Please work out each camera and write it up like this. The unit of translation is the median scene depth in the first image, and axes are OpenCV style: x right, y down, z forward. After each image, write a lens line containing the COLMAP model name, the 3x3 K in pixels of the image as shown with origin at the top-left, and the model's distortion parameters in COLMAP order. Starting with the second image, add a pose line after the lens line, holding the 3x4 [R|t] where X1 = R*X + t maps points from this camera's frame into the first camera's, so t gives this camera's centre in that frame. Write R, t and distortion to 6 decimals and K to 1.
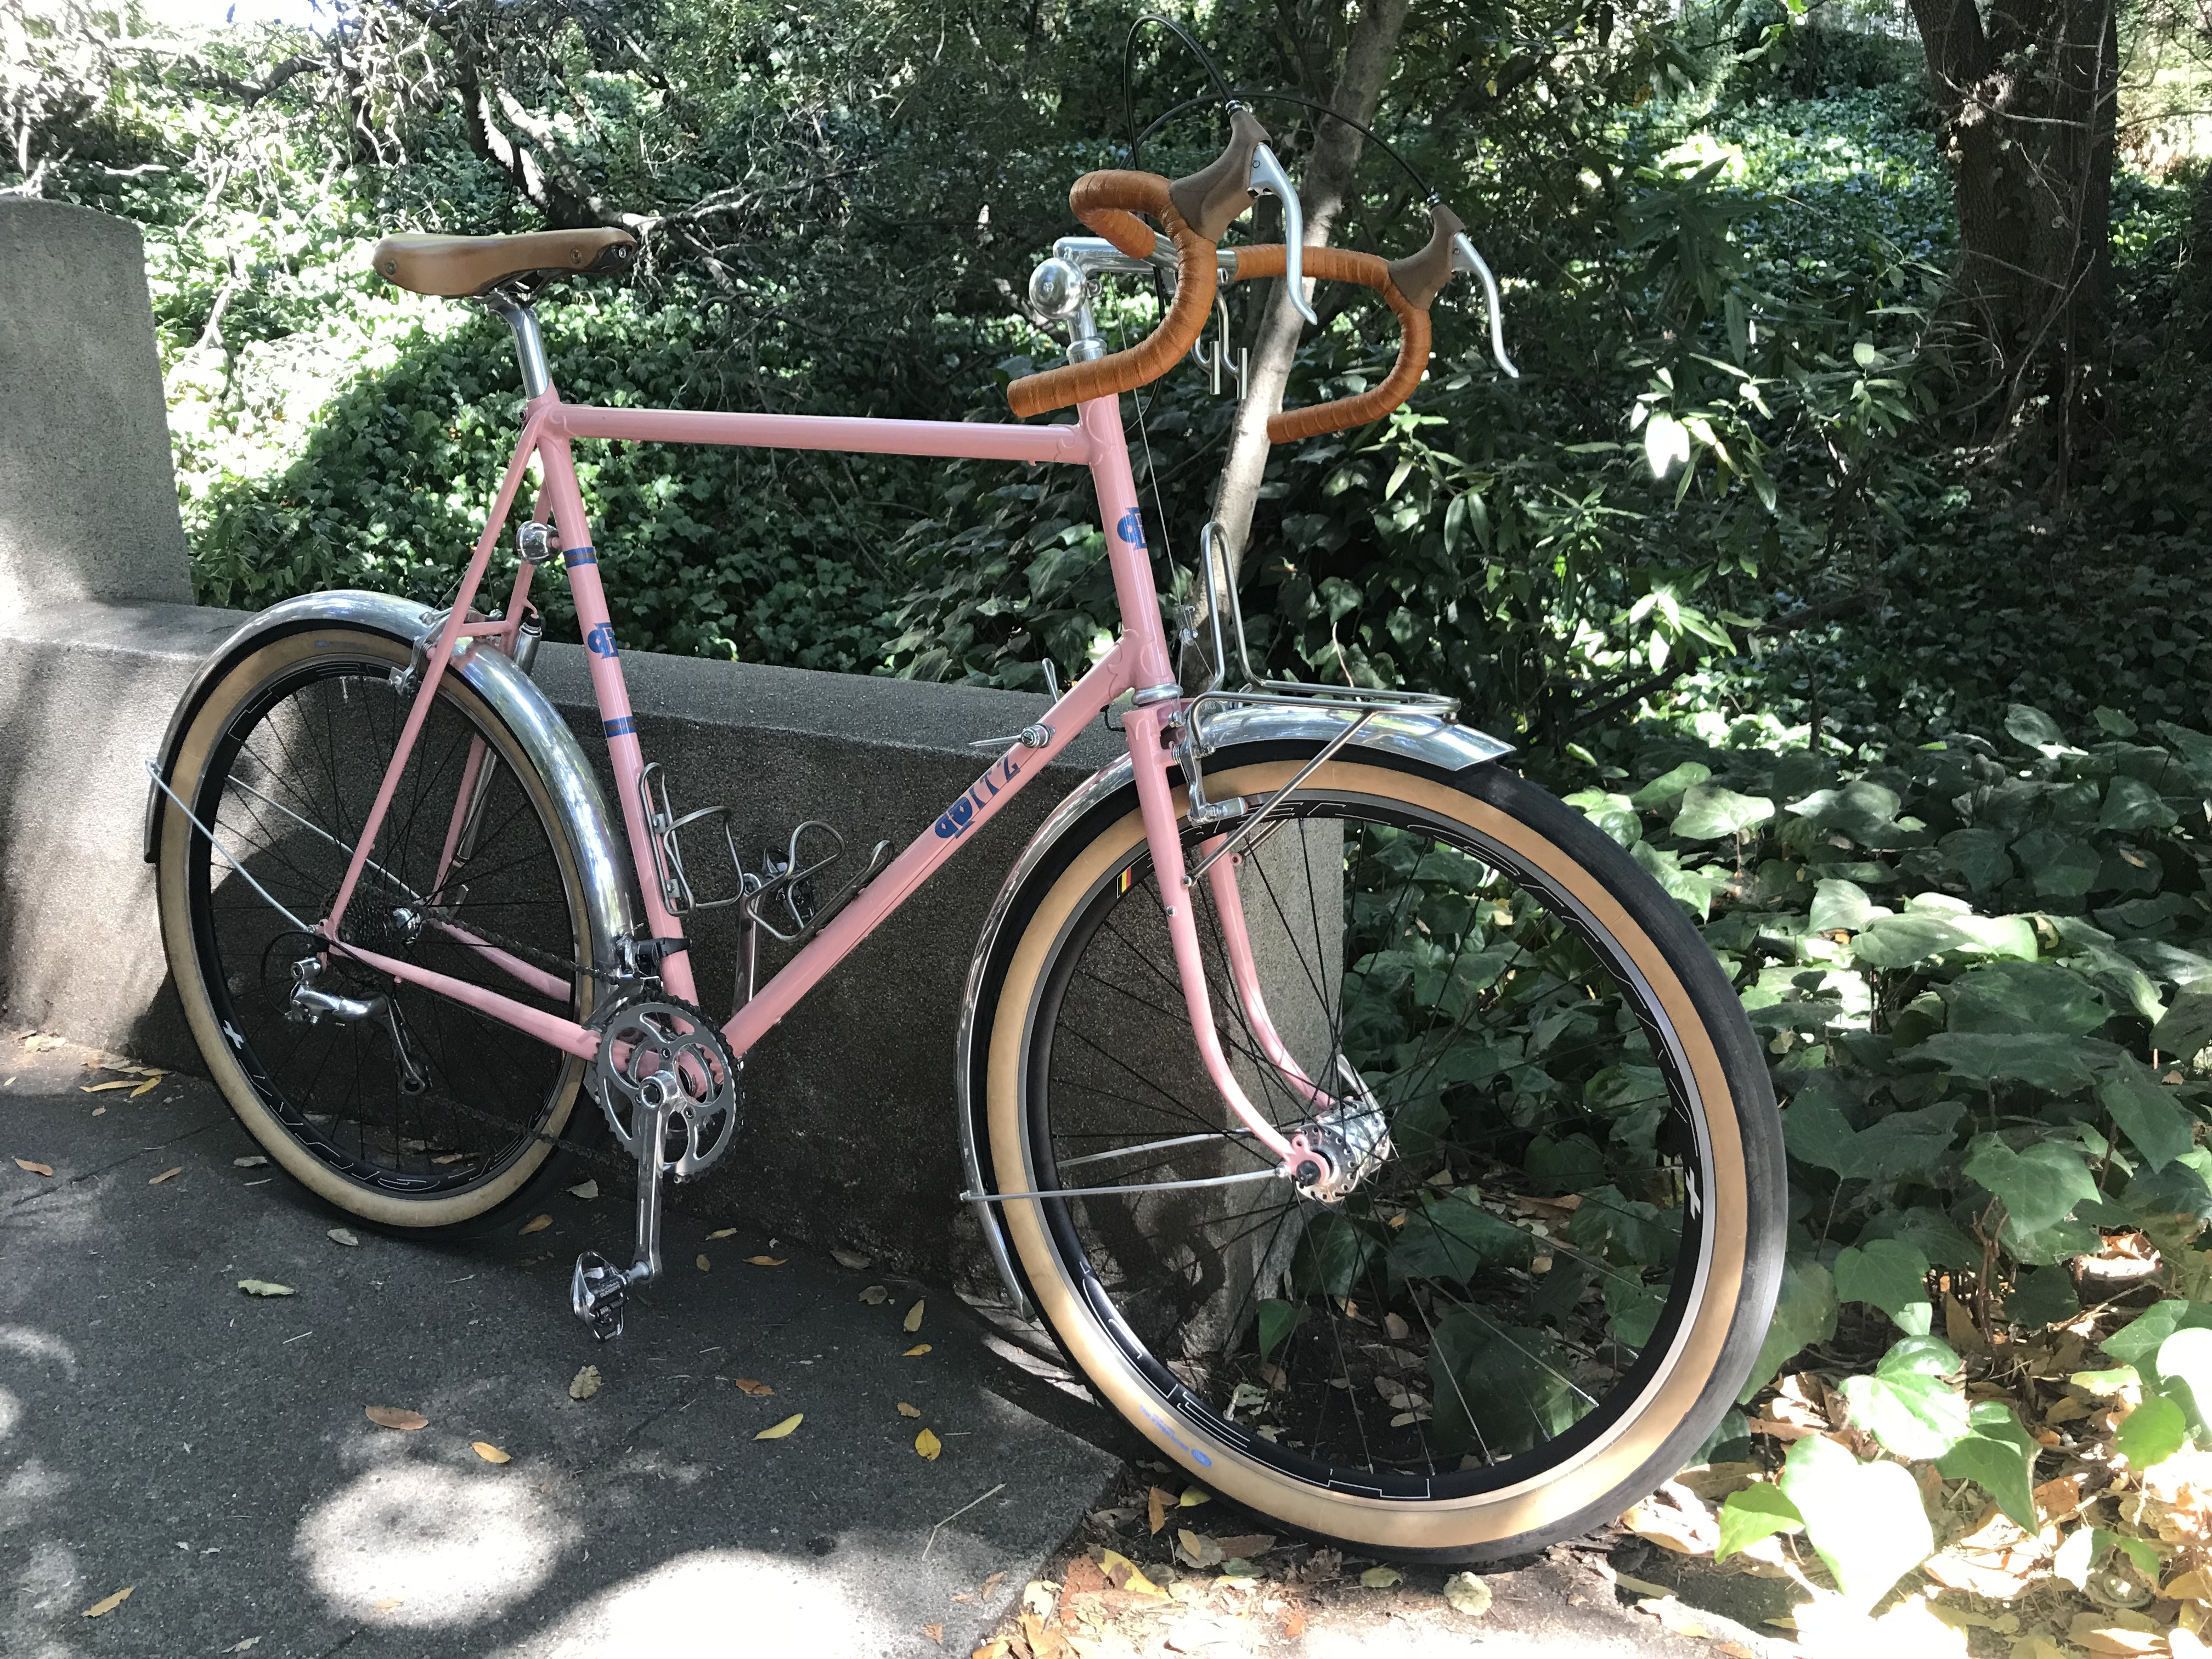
lens RADIAL K [[1812.9, 0, 1106.0], [0, 1812.9, 829.5], [0, 0, 1]] dist [0.011834, -0.004029]
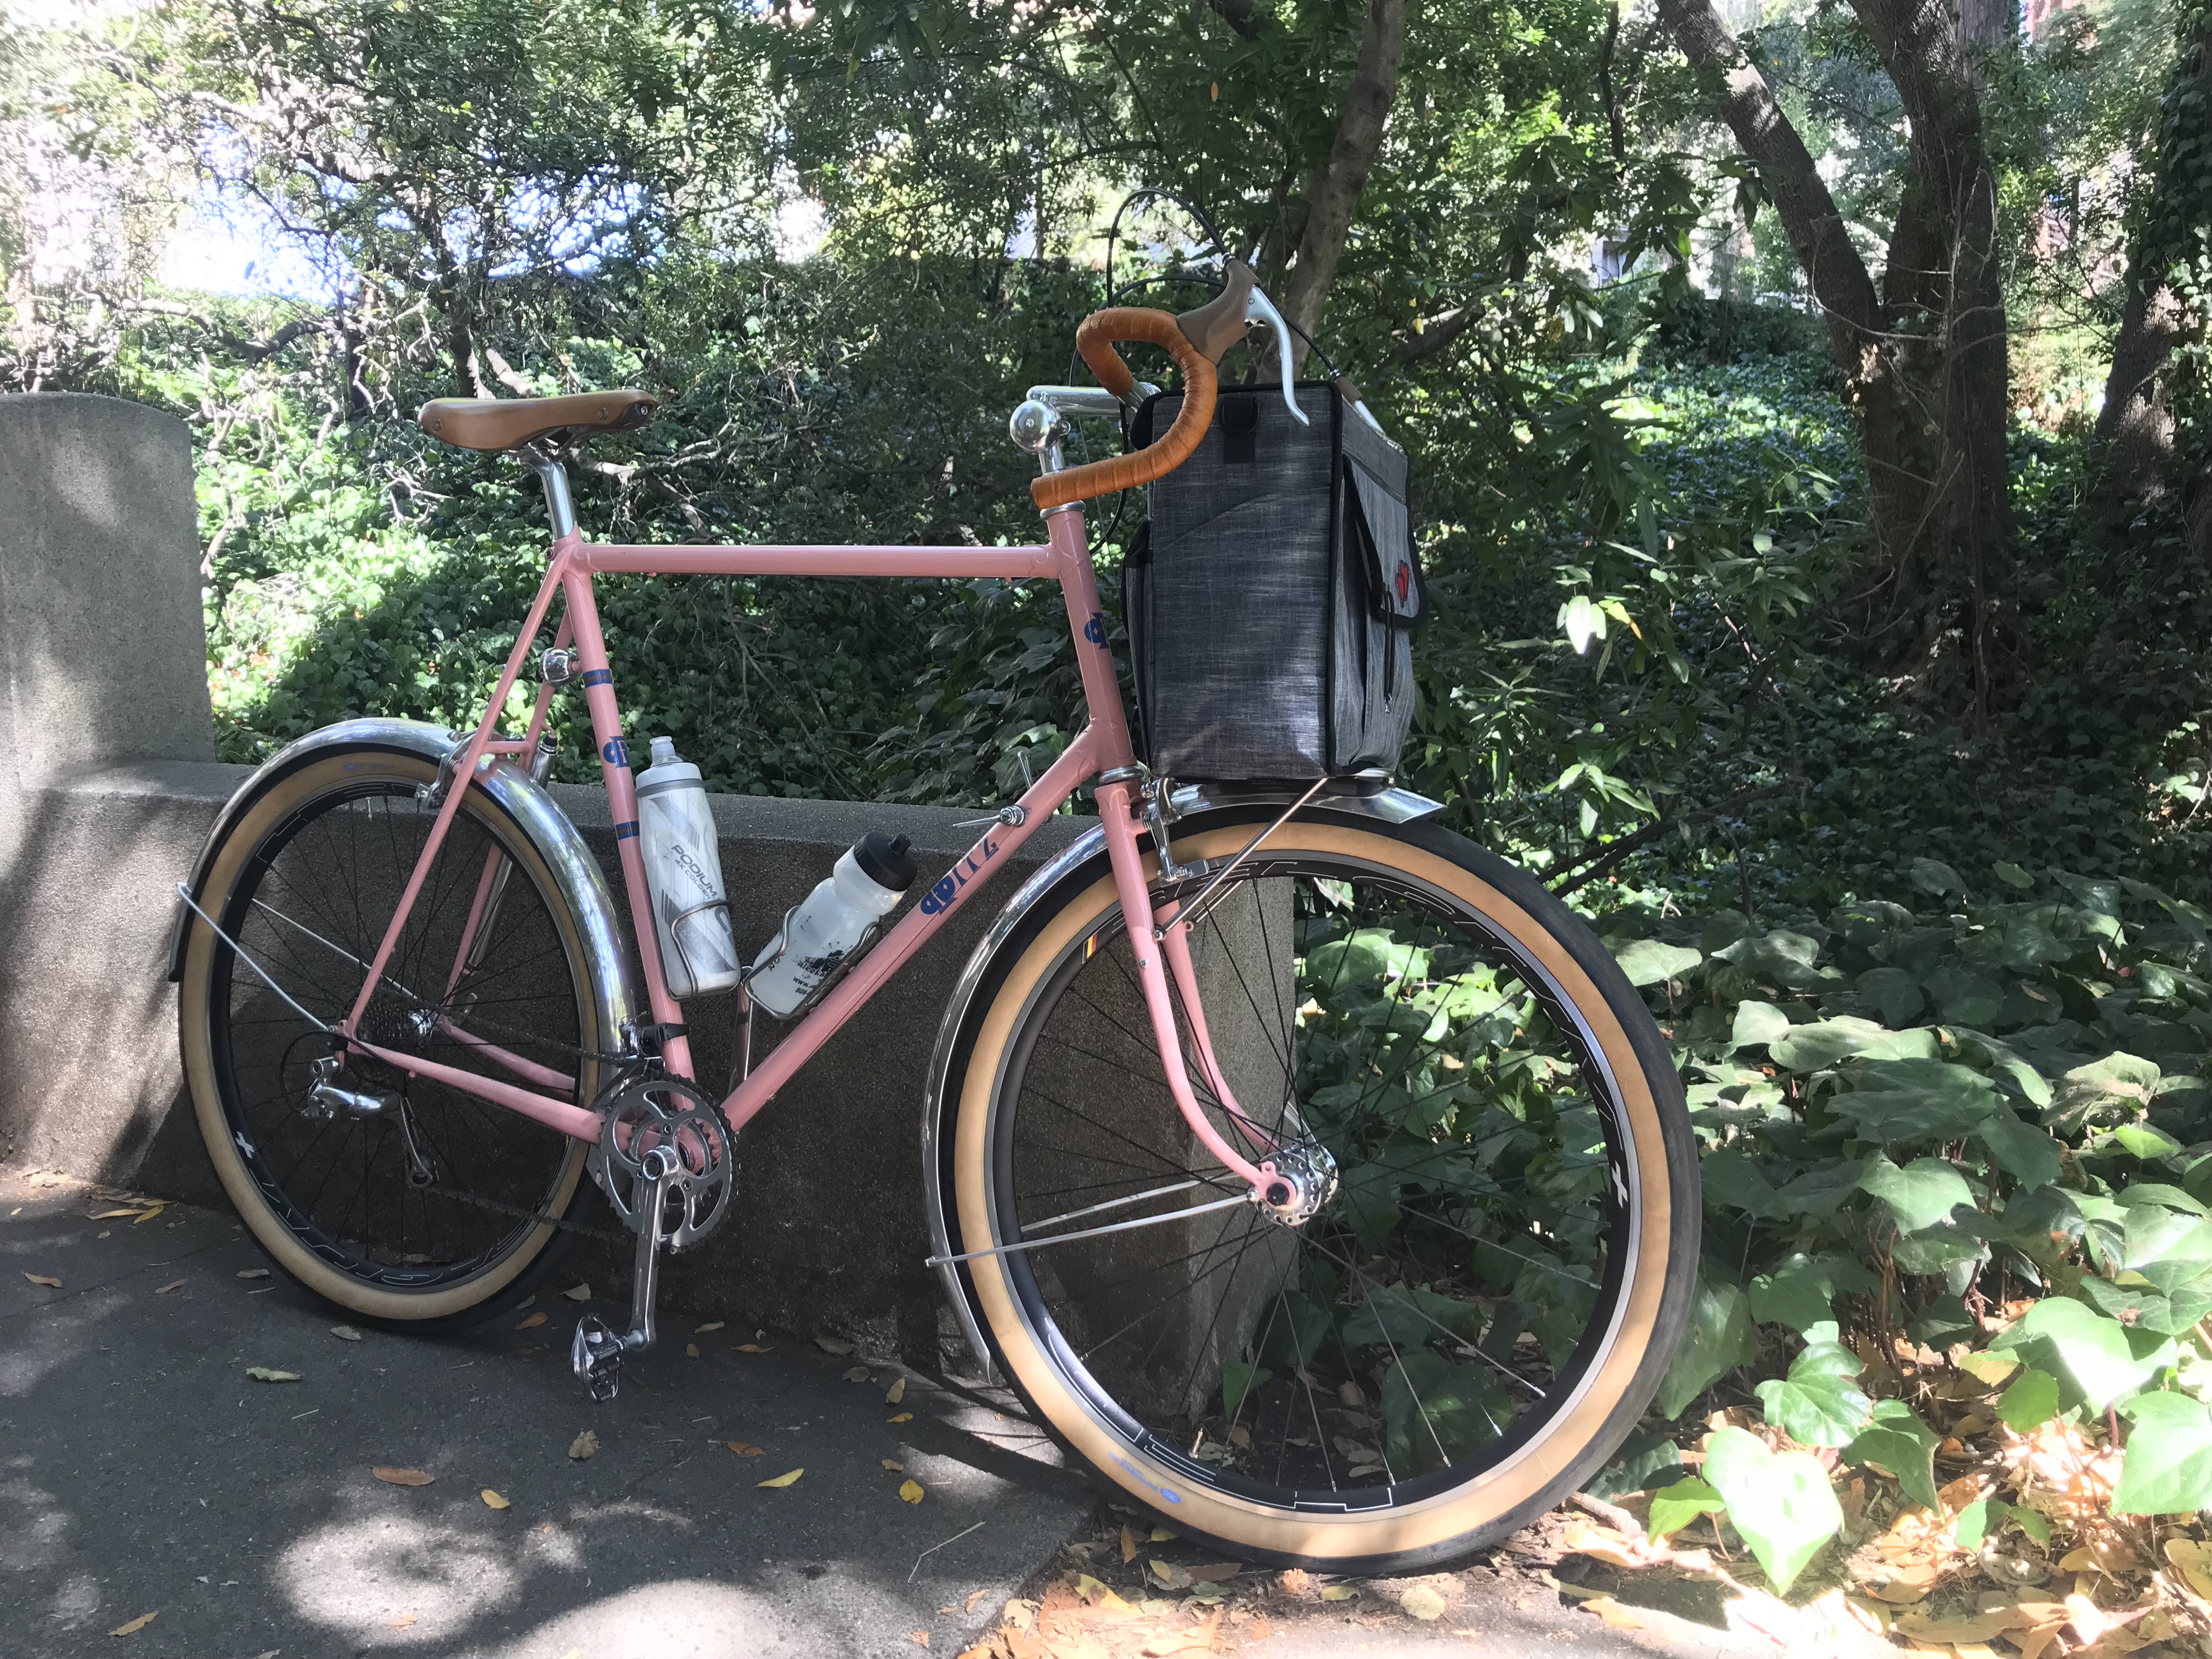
lens RADIAL K [[1813.8, 0, 1106.0], [0, 1813.8, 829.5], [0, 0, 1]] dist [0.005559, -0.000989]
pose [[0.999742, -0.005790, 0.021975, -0.005024], [0.008701, 0.990835, -0.134801, 0.086595], [-0.020993, 0.134957, 0.990629, -0.084905]]
